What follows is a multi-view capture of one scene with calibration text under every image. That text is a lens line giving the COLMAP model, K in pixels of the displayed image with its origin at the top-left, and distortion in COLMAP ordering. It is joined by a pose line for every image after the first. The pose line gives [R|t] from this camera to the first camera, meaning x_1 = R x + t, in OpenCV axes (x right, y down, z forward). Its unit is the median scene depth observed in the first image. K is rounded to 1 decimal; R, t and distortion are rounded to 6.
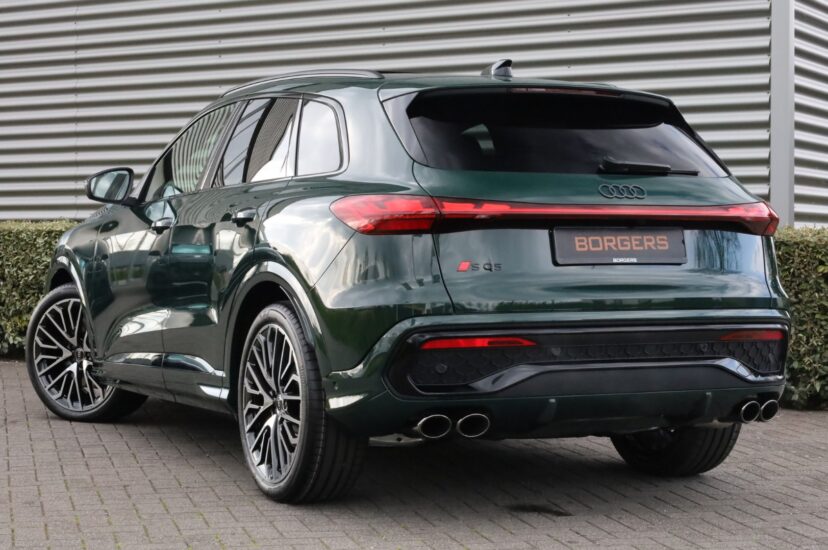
lens RADIAL K [[1643.8, 0, 414.0], [0, 1643.8, 275.0], [0, 0, 1]] dist [0.018498, 0.052665]
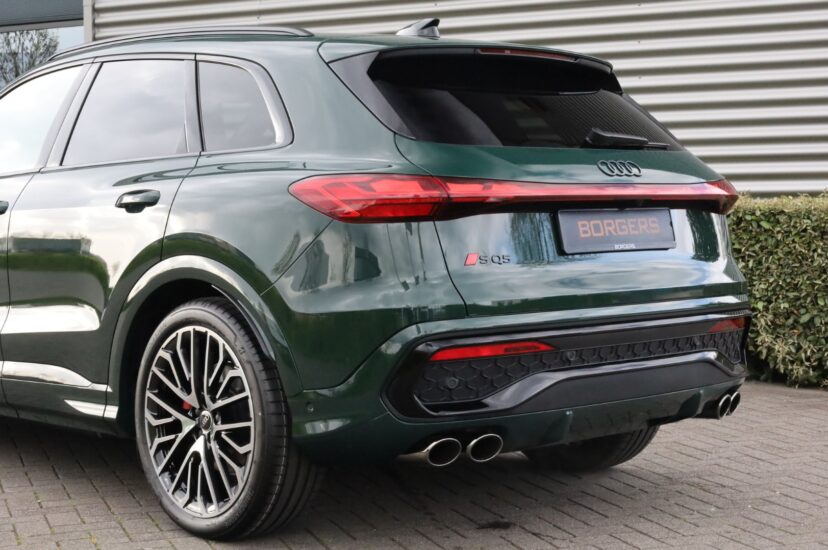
lens RADIAL K [[1418.1, 0, 414.0], [0, 1418.1, 275.0], [0, 0, 1]] dist [-0.016433, -0.031991]
pose [[0.959287, -0.027845, 0.281058, -0.192080], [0.020127, 0.999338, 0.030311, -0.018900], [-0.281716, -0.023420, 0.959212, 0.302067]]
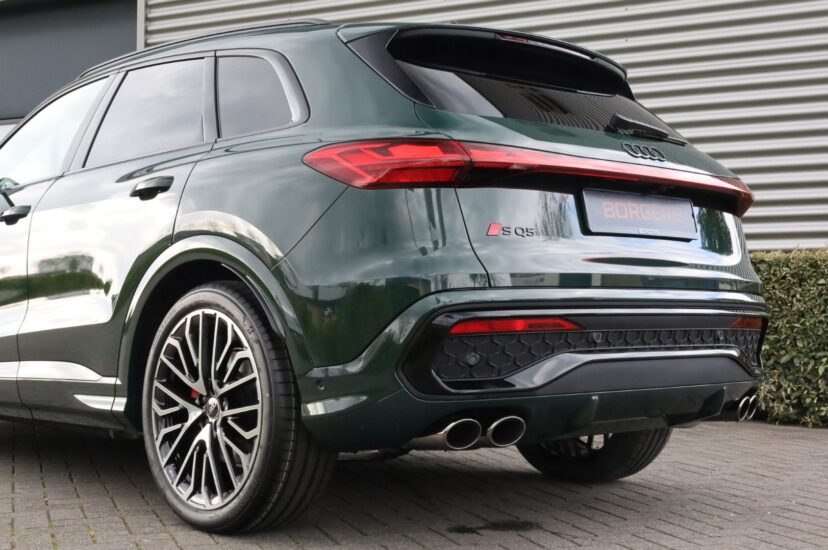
lens RADIAL K [[1156.0, 0, 414.0], [0, 1156.0, 275.0], [0, 0, 1]] dist [-0.007196, 0.018158]
pose [[0.960148, 0.007085, 0.279401, -0.154856], [0.006706, 0.998807, -0.048372, 0.041309], [-0.279411, 0.048318, 0.958955, 0.457625]]
